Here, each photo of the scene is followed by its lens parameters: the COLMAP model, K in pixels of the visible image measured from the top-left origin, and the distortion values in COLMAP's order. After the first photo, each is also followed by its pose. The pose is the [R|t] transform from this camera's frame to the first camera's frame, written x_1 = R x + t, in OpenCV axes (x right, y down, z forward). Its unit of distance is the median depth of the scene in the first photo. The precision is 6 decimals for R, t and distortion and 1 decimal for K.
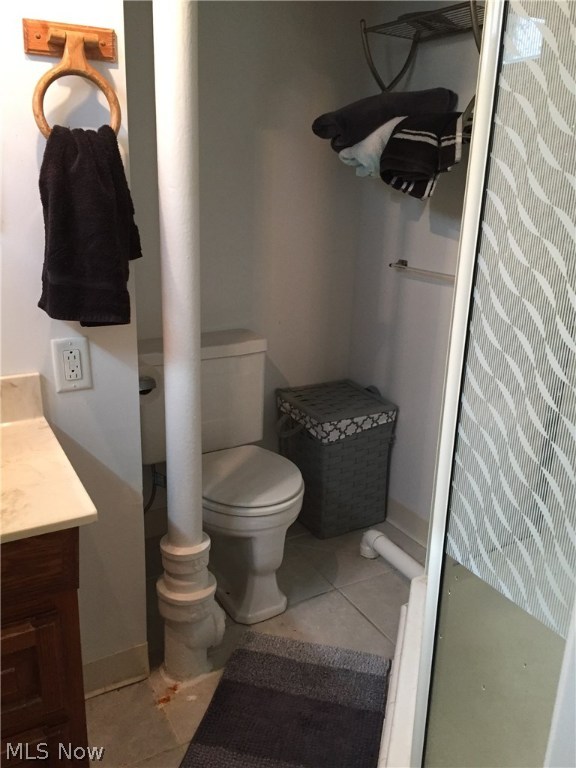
lens RADIAL K [[649.9, 0, 288.3], [0, 649.9, 383.9], [0, 0, 1]] dist [-0.018234, -0.019585]
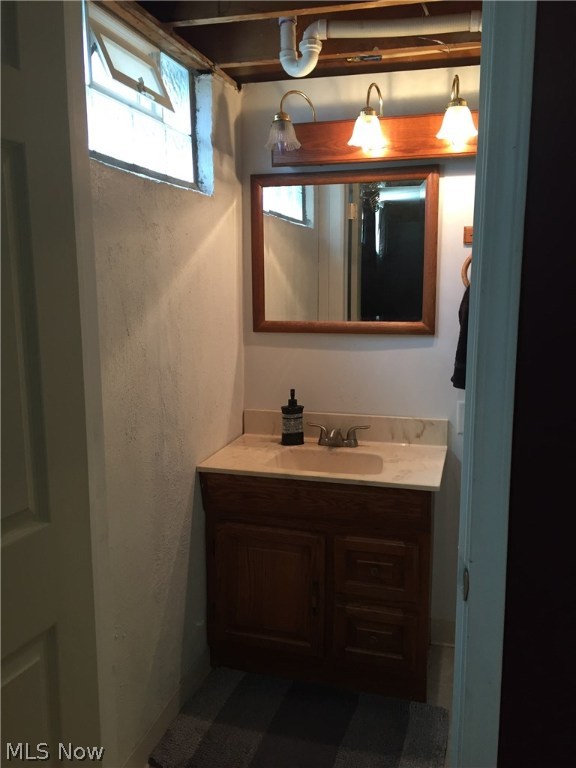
lens RADIAL K [[649.9, 0, 288.4], [0, 649.9, 383.7], [0, 0, 1]] dist [-0.018234, -0.019585]
pose [[0.703722, 0.100868, -0.703279, 0.503860], [-0.210770, 0.974949, -0.071071, 0.100329], [0.678492, 0.198244, 0.707353, -0.498754]]
